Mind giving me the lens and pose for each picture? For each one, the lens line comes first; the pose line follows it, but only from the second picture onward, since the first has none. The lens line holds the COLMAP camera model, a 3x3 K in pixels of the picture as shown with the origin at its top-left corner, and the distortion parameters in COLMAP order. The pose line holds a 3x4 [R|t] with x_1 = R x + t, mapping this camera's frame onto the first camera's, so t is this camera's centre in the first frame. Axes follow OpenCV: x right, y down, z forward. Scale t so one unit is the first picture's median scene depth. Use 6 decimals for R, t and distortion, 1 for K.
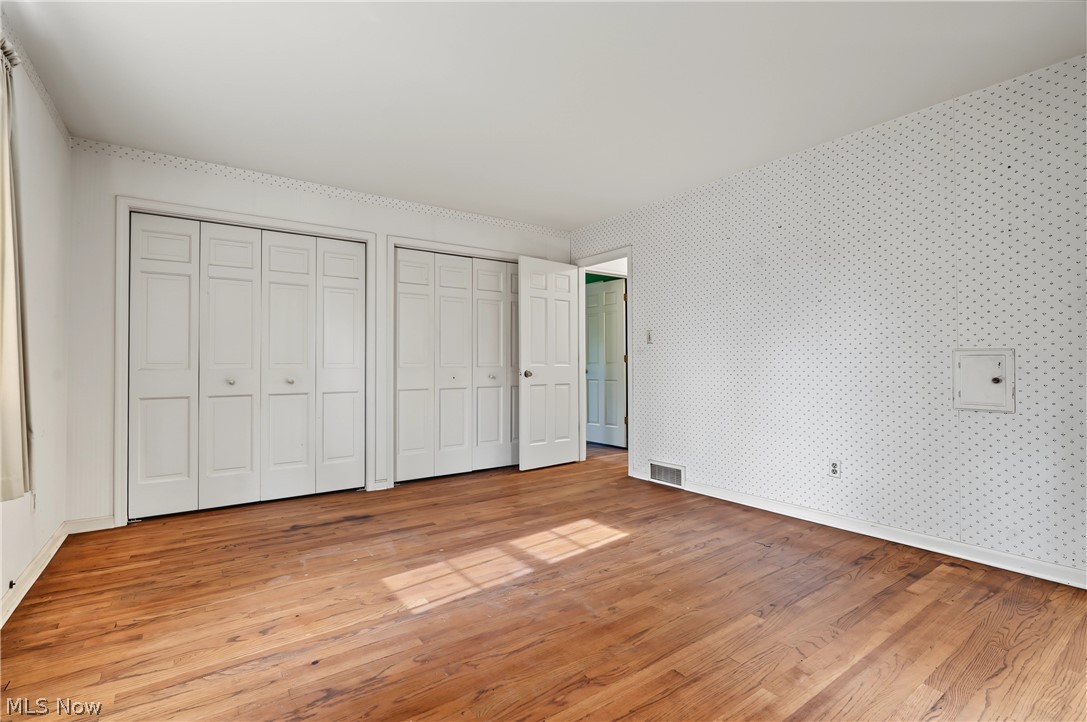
lens RADIAL K [[496.3, 0, 543.3], [0, 496.3, 363.9], [0, 0, 1]] dist [0.000229, 0.000062]
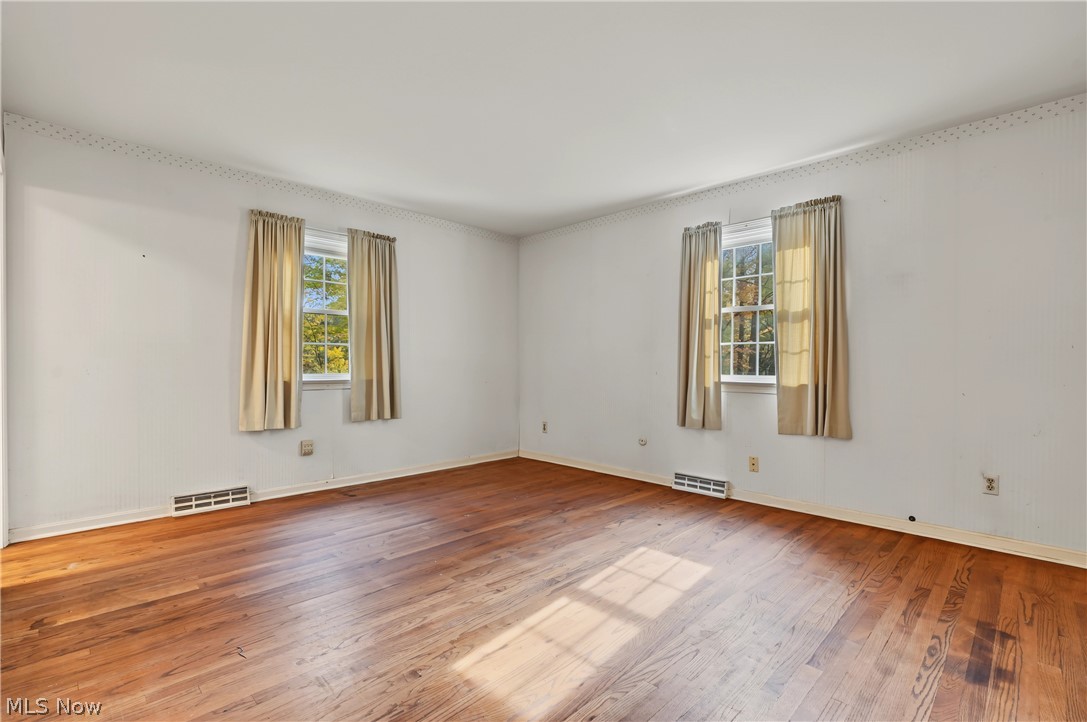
lens RADIAL K [[496.3, 0, 543.3], [0, 496.3, 363.9], [0, 0, 1]] dist [0.000229, 0.000062]
pose [[-0.985276, -0.005345, -0.170889, 0.210287], [-0.005005, 0.999985, -0.002416, 0.001675], [0.170899, -0.001525, -0.985287, 1.976586]]
